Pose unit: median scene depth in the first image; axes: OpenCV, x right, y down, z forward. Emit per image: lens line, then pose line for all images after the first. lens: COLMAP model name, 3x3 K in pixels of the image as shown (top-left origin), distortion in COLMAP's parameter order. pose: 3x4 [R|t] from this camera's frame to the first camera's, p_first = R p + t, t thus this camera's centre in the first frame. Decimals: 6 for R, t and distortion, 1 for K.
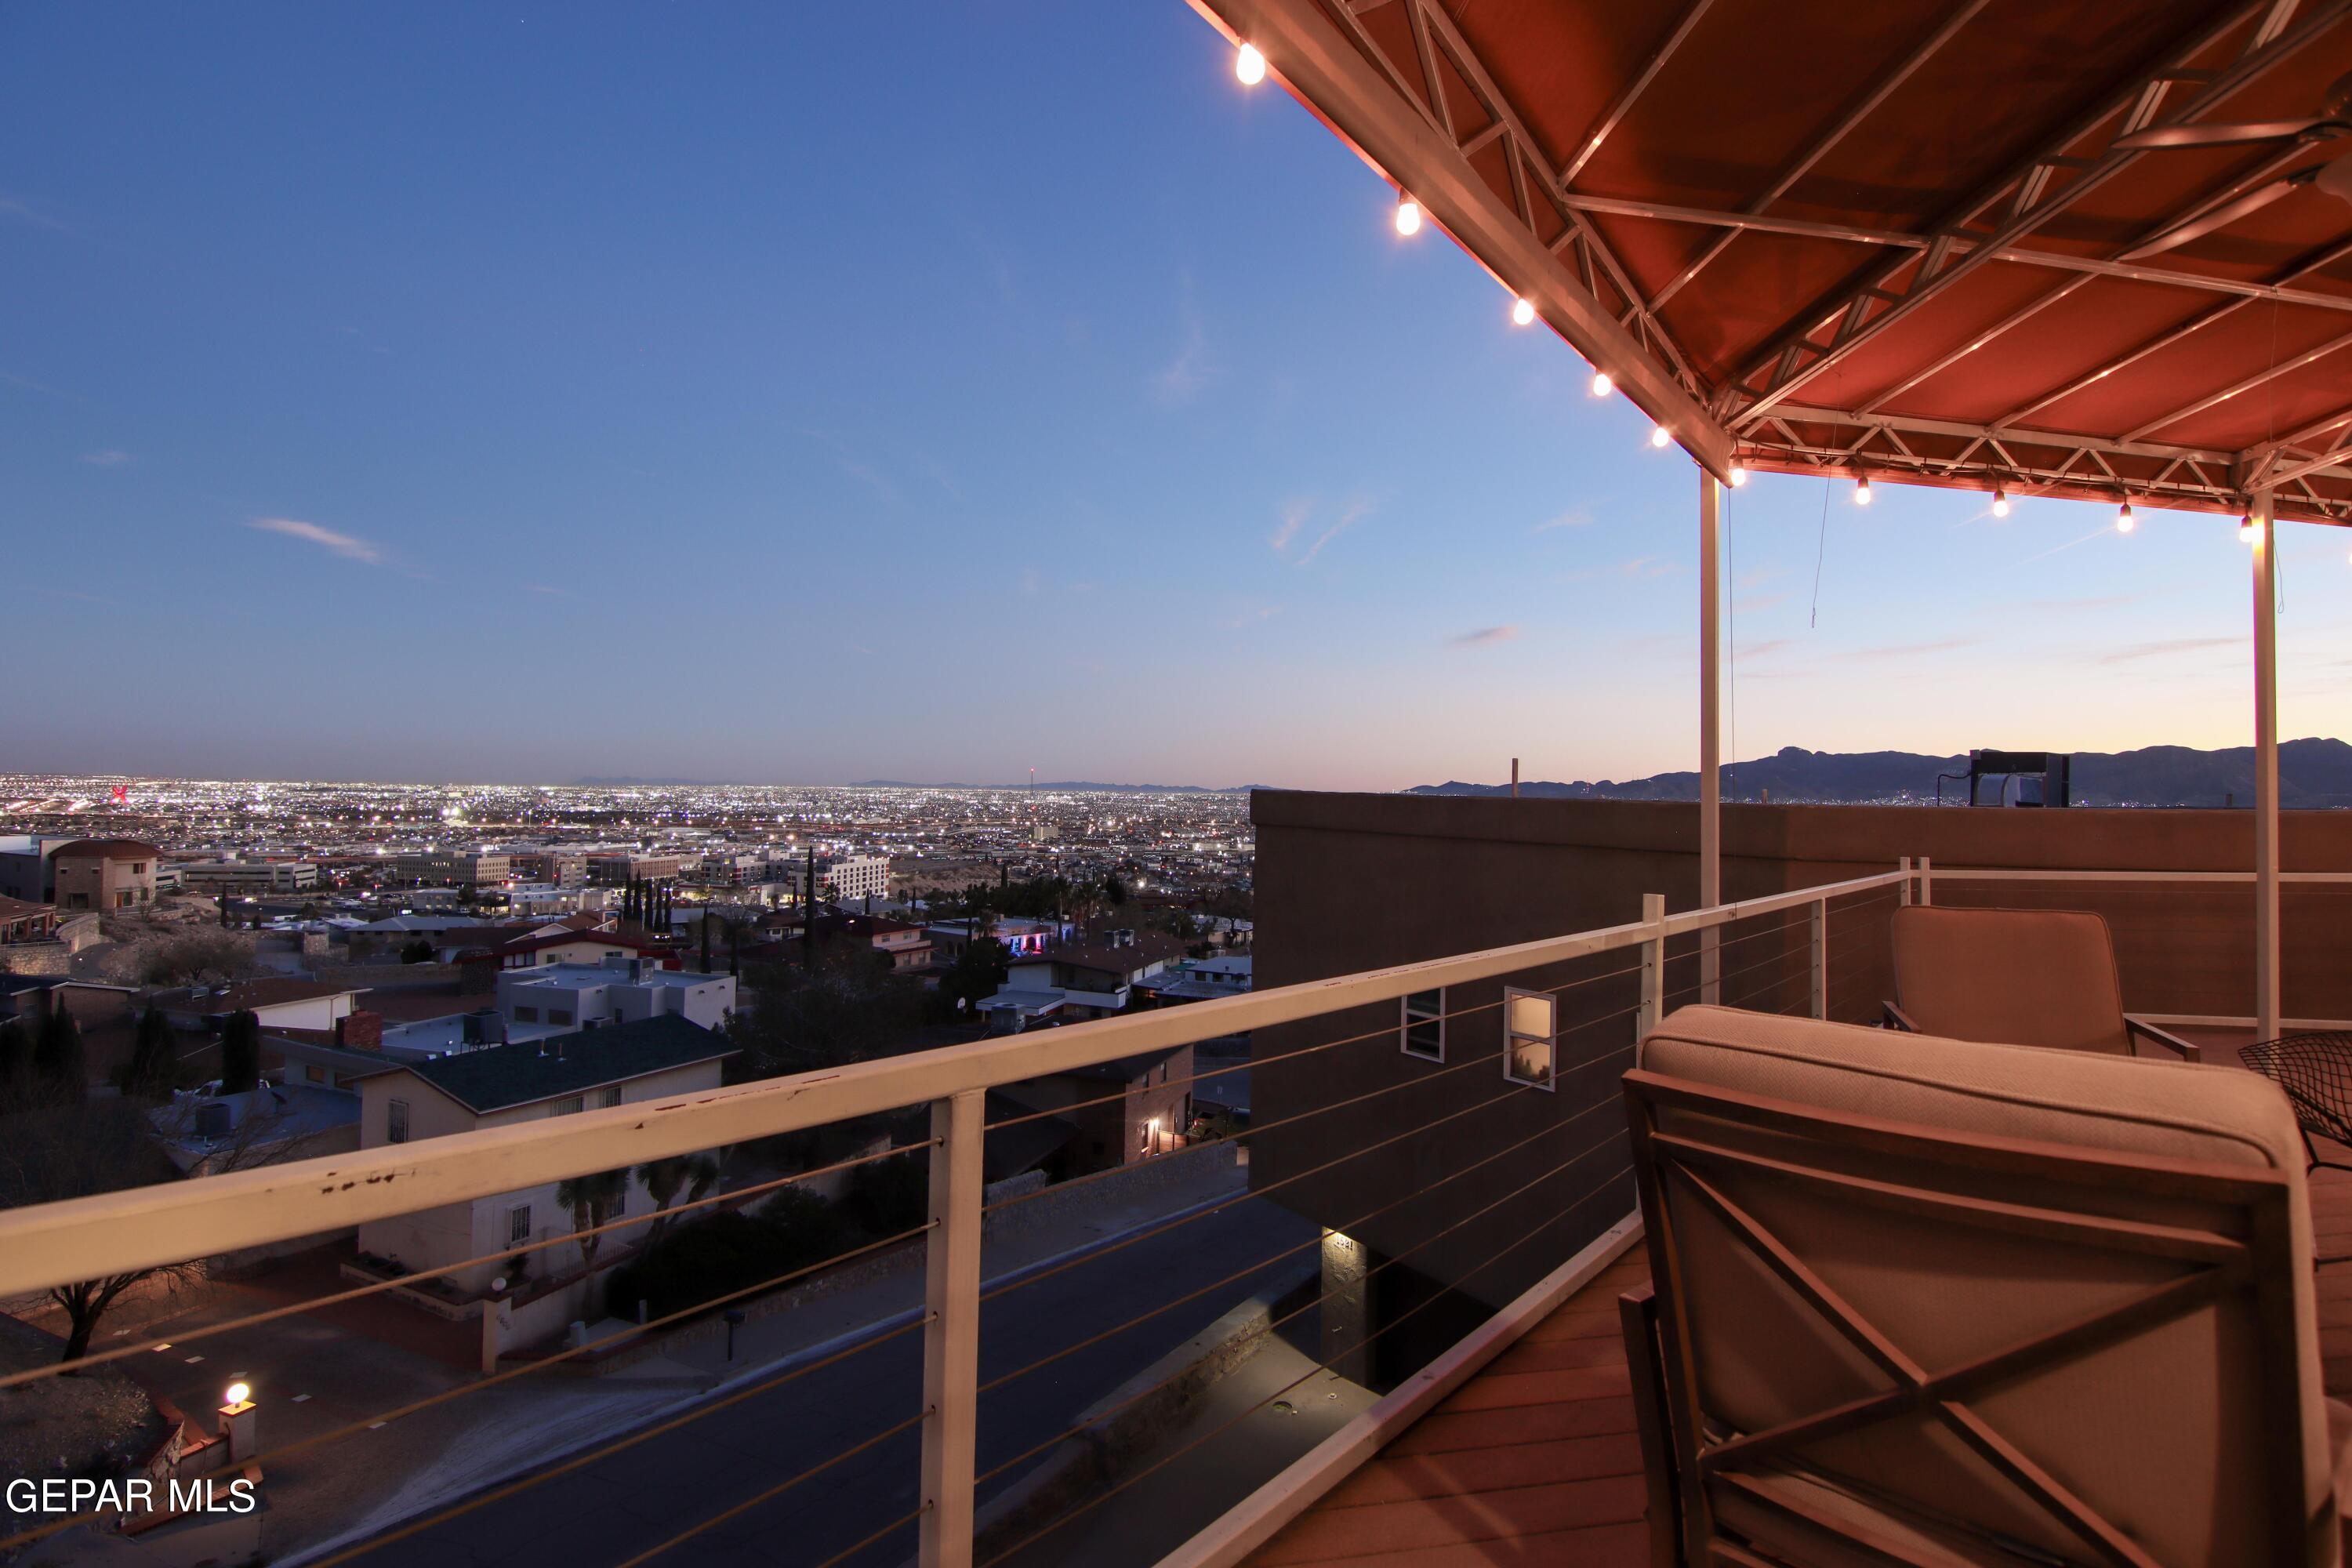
lens RADIAL K [[1082.2, 0, 1176.0], [0, 1082.2, 784.0], [0, 0, 1]] dist [-0.002174, -0.011078]
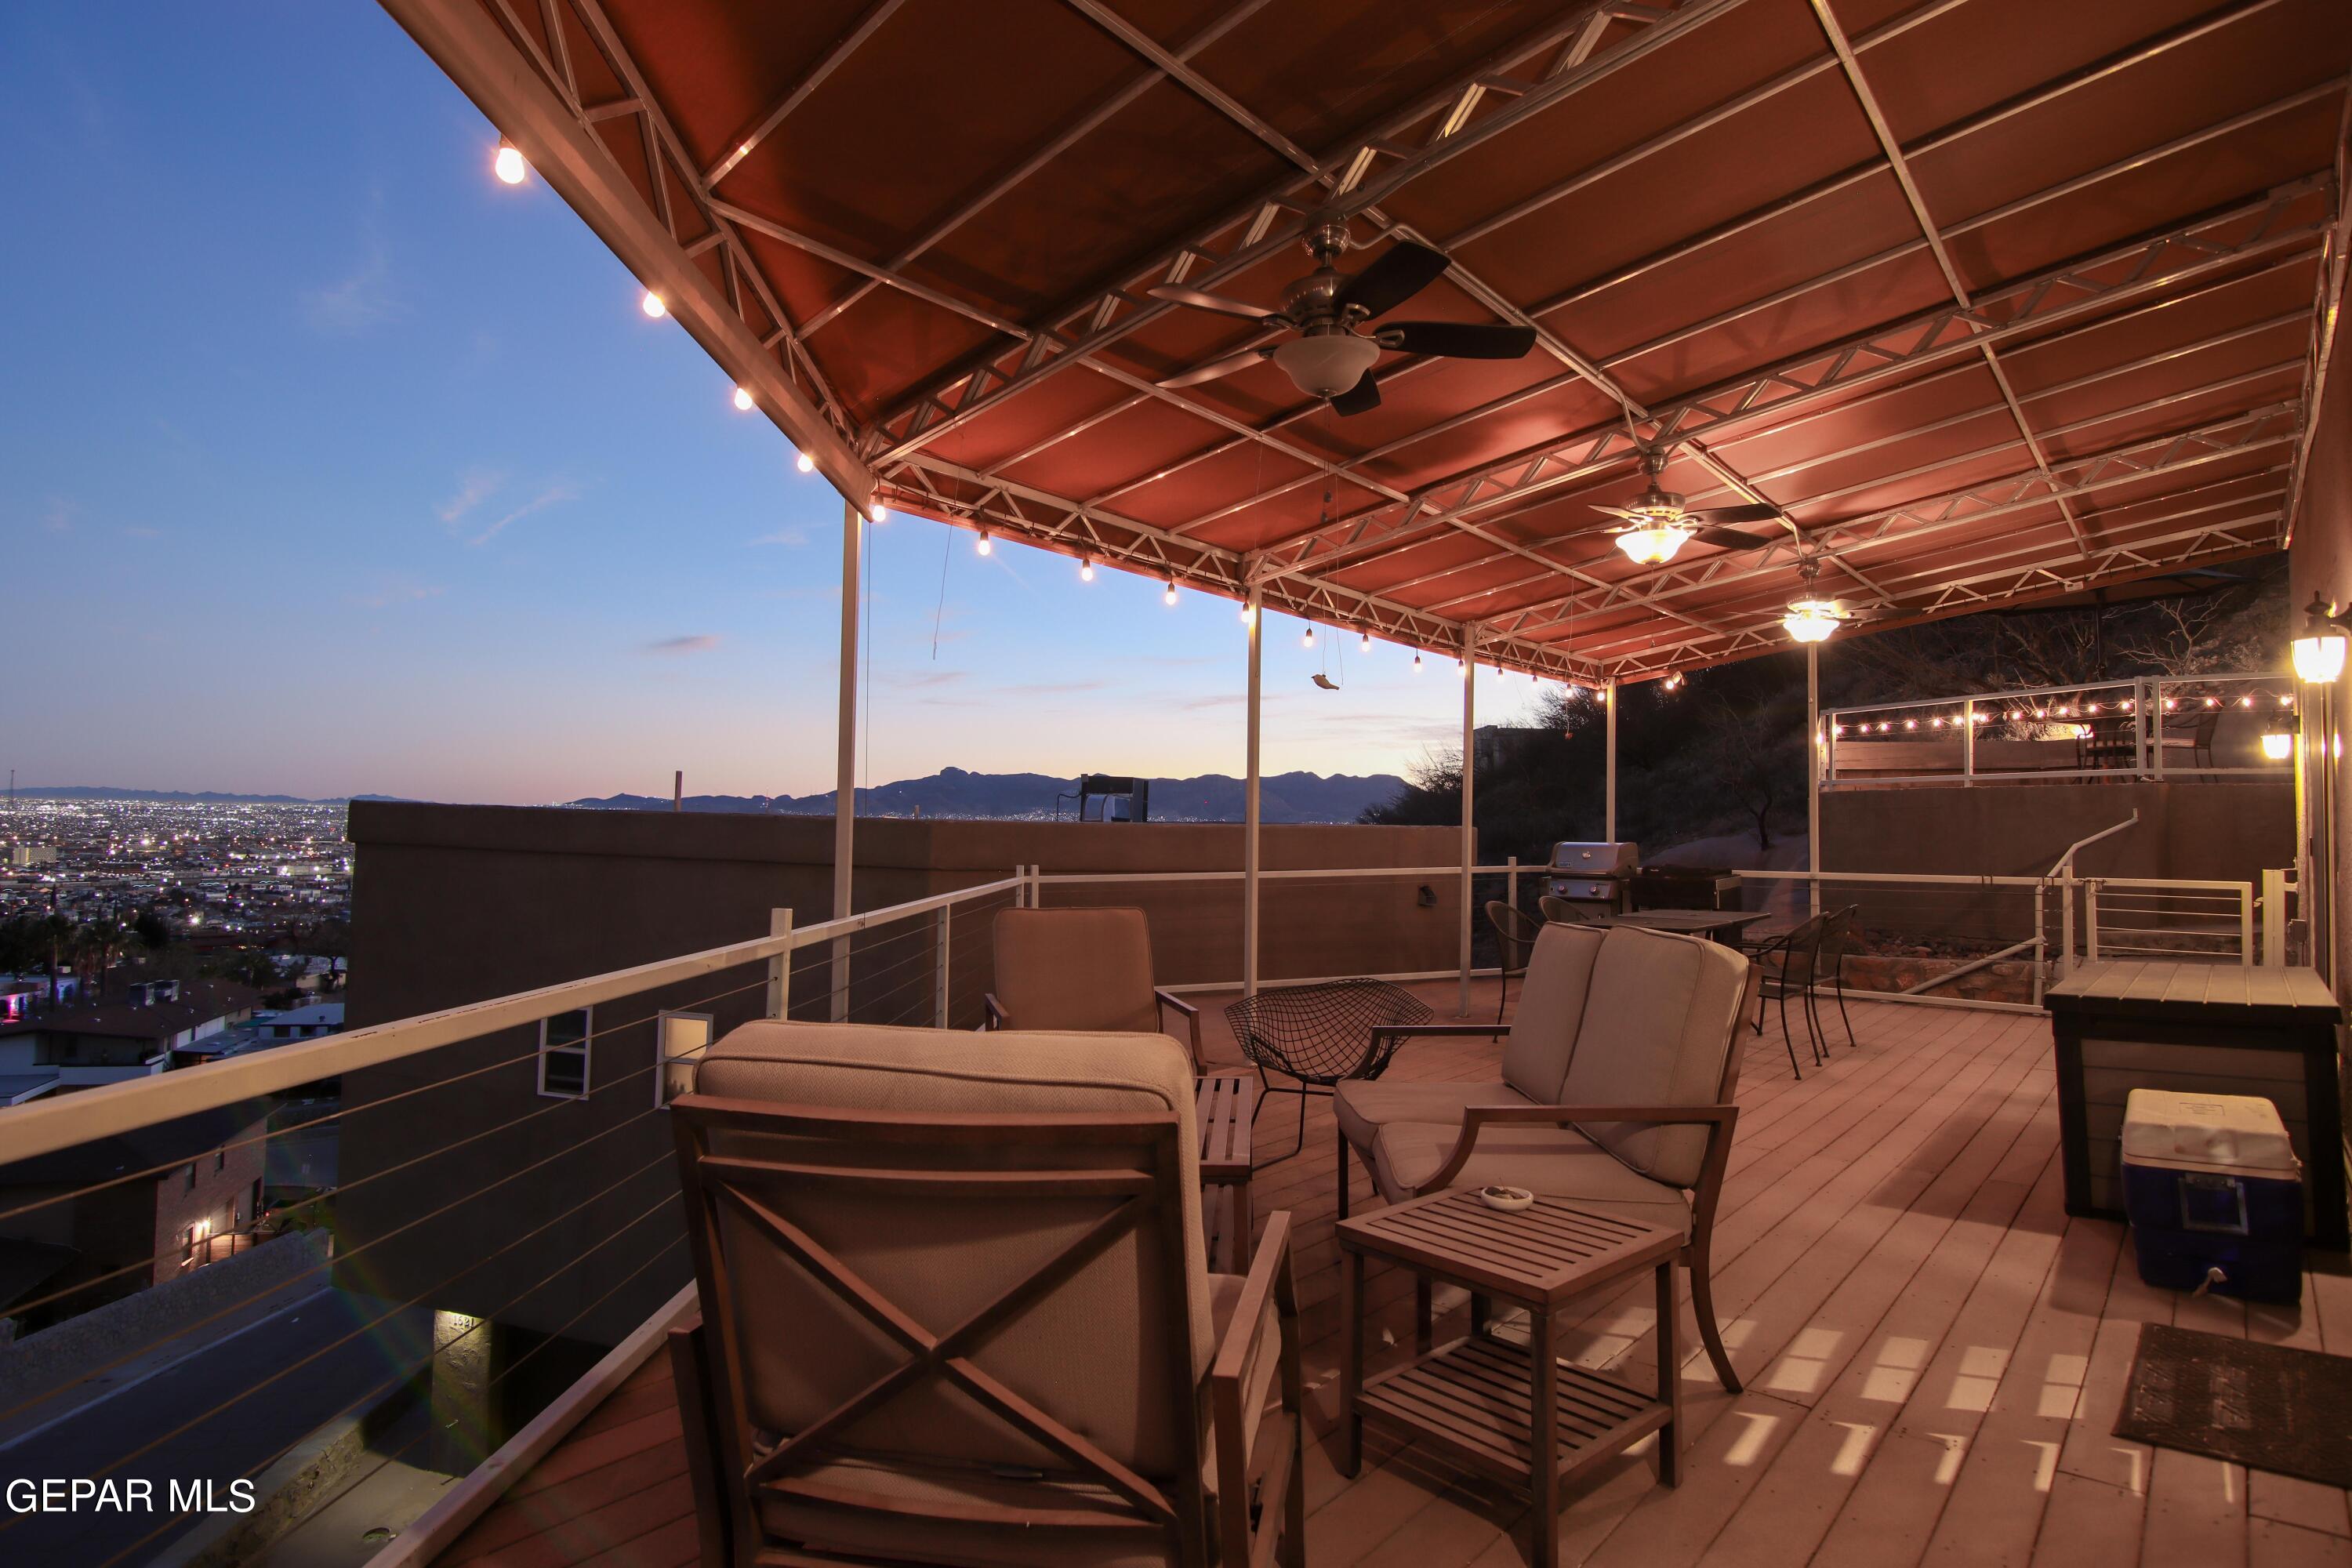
lens RADIAL K [[1063.1, 0, 1134.4], [0, 1063.1, 789.1], [0, 0, 1]] dist [-0.018643, -0.000994]
pose [[0.821721, 0.017025, 0.569636, 0.137638], [-0.012707, 0.999853, -0.011553, -0.002450], [-0.569749, 0.002255, 0.821816, -0.005807]]
